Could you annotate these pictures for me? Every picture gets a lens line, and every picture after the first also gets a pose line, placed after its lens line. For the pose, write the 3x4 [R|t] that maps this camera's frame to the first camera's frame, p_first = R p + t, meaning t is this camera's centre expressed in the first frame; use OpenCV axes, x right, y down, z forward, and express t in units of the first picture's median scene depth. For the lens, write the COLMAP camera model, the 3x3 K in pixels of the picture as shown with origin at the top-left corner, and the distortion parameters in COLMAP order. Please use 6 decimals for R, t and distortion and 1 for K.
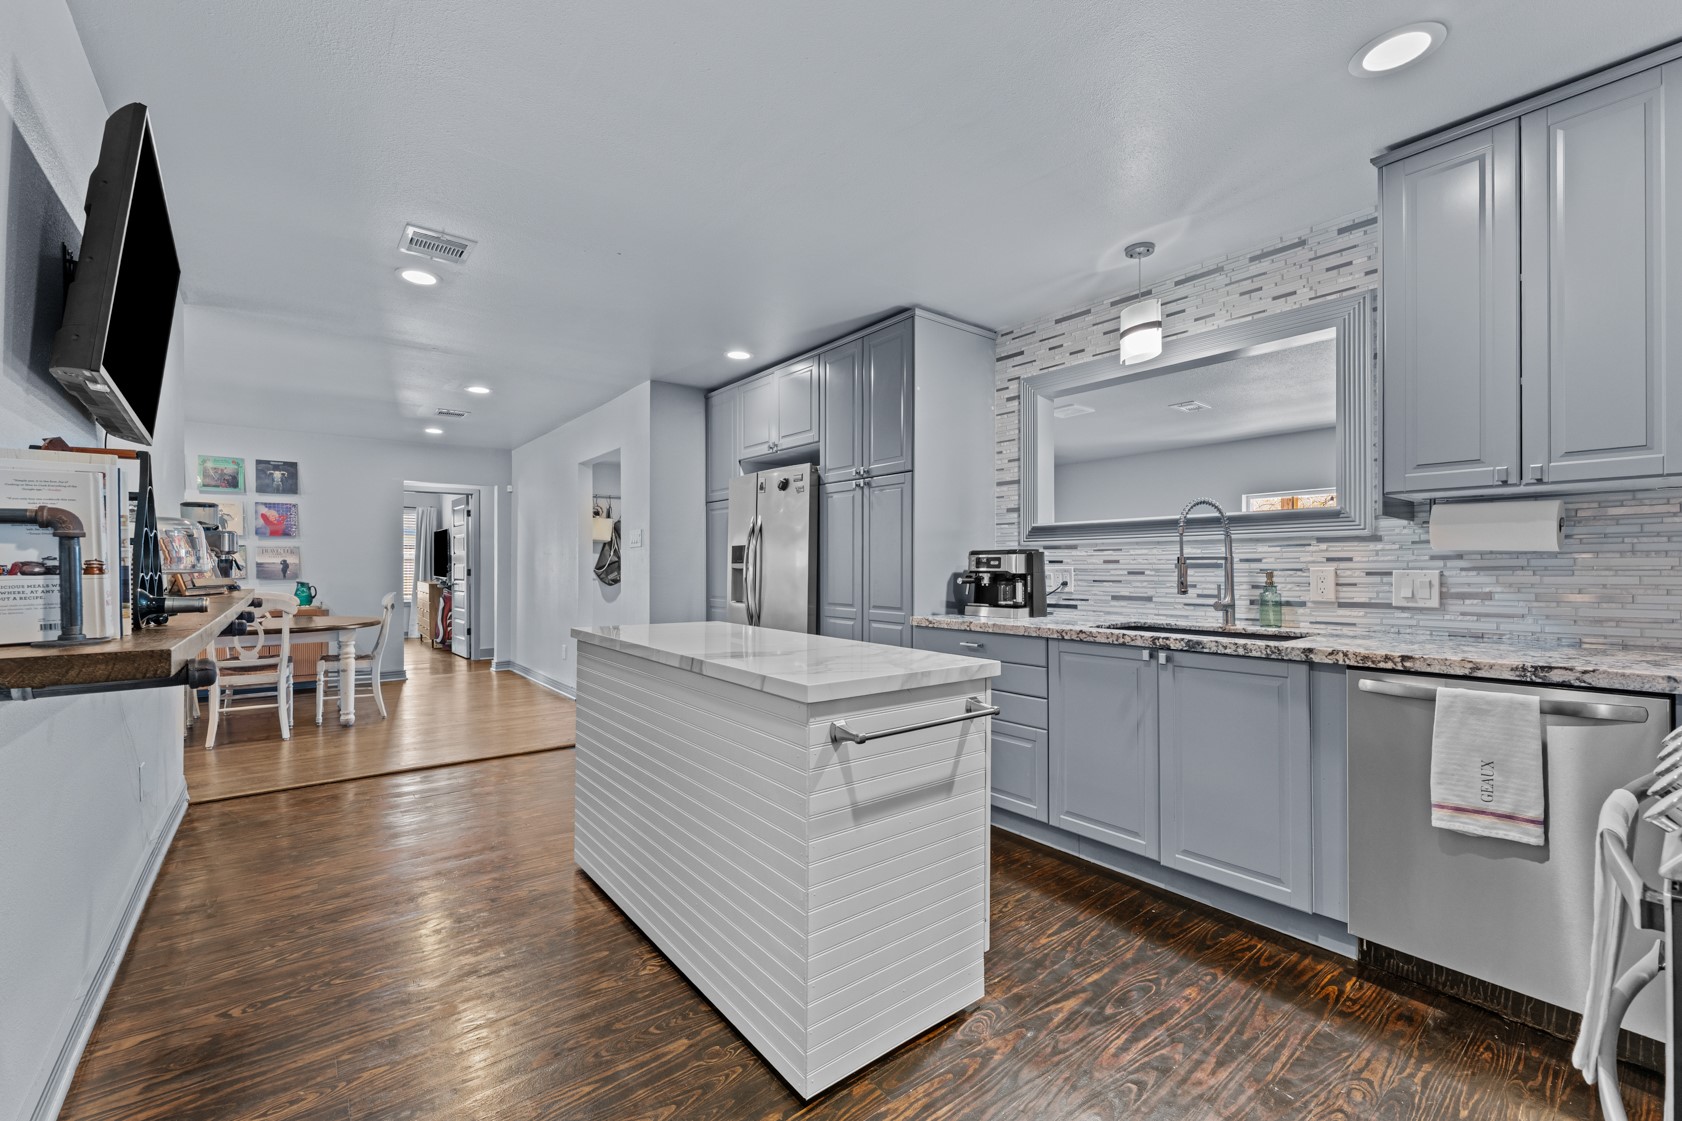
lens RADIAL K [[672.8, 0, 832.9], [0, 672.8, 563.6], [0, 0, 1]] dist [-0.001039, -0.000120]
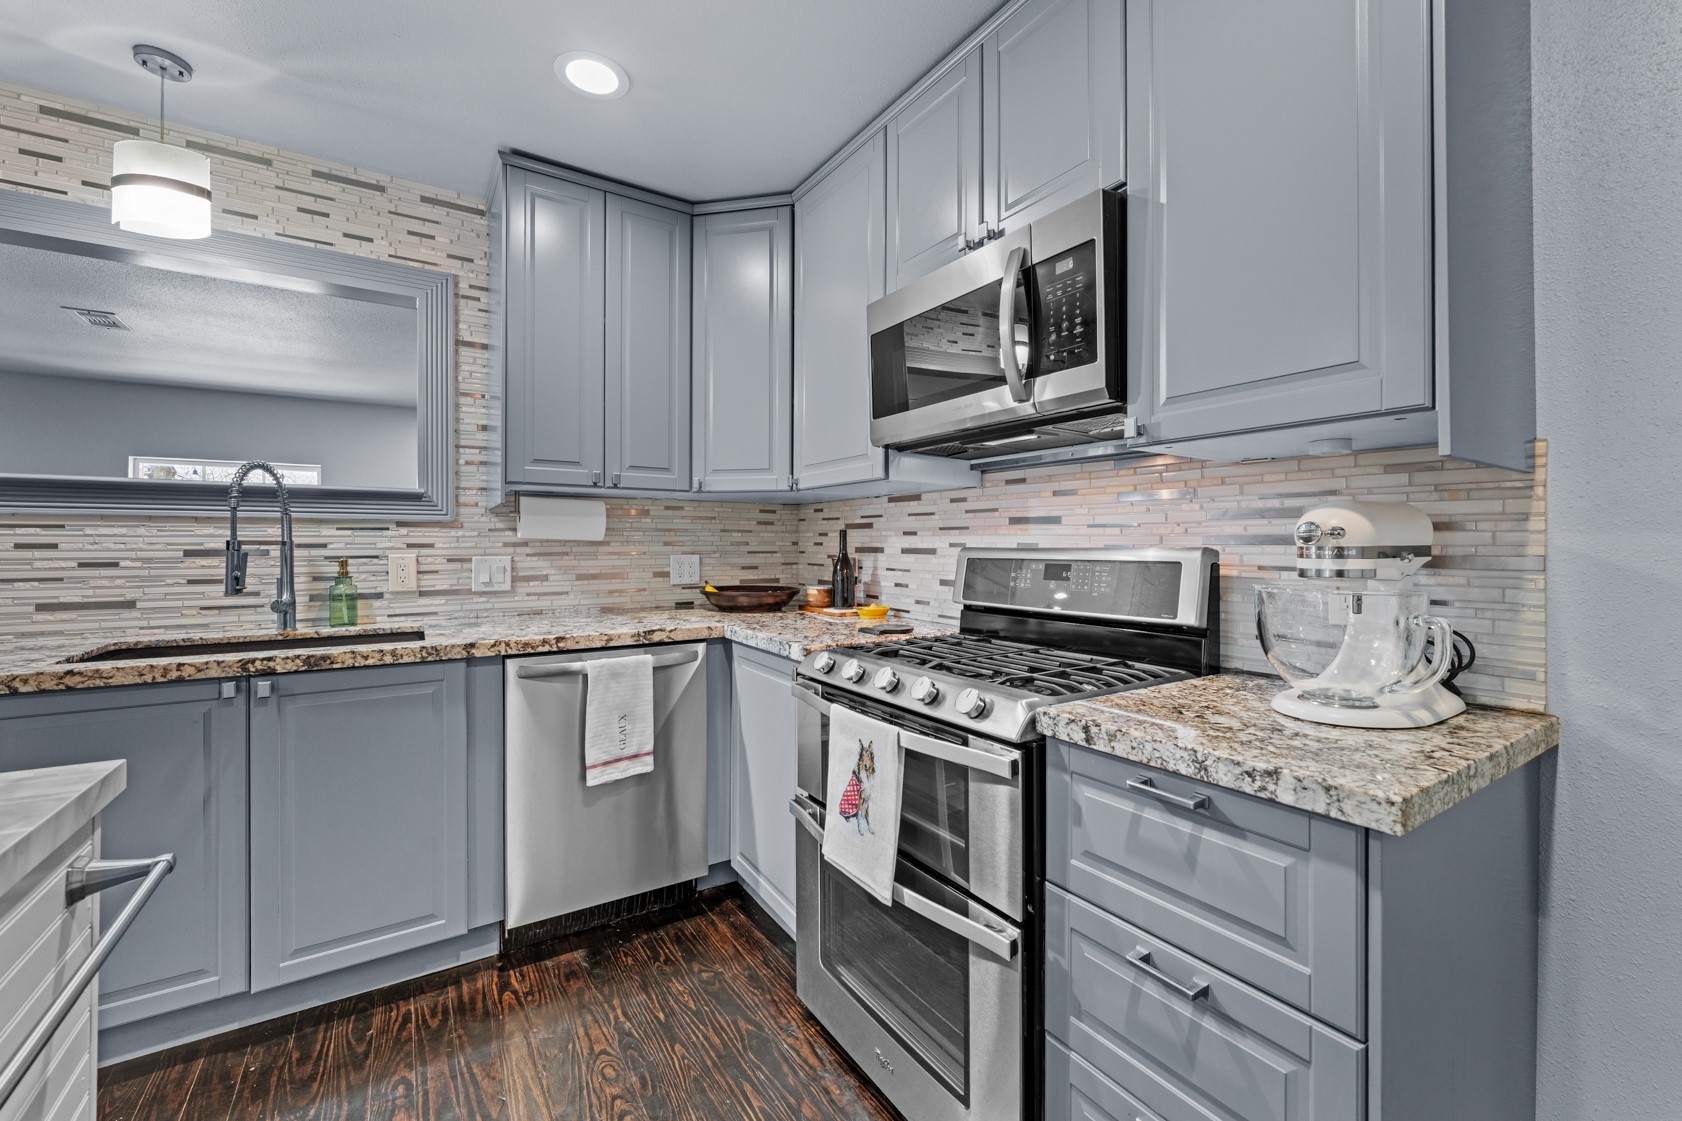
lens RADIAL K [[676.6, 0, 830.7], [0, 676.6, 542.2], [0, 0, 1]] dist [-0.000709, 0.000086]
pose [[0.107317, 0.008917, 0.994185, -0.141415], [-0.002952, 0.999958, -0.008650, -0.005082], [-0.994220, -0.002006, 0.107339, 0.366217]]
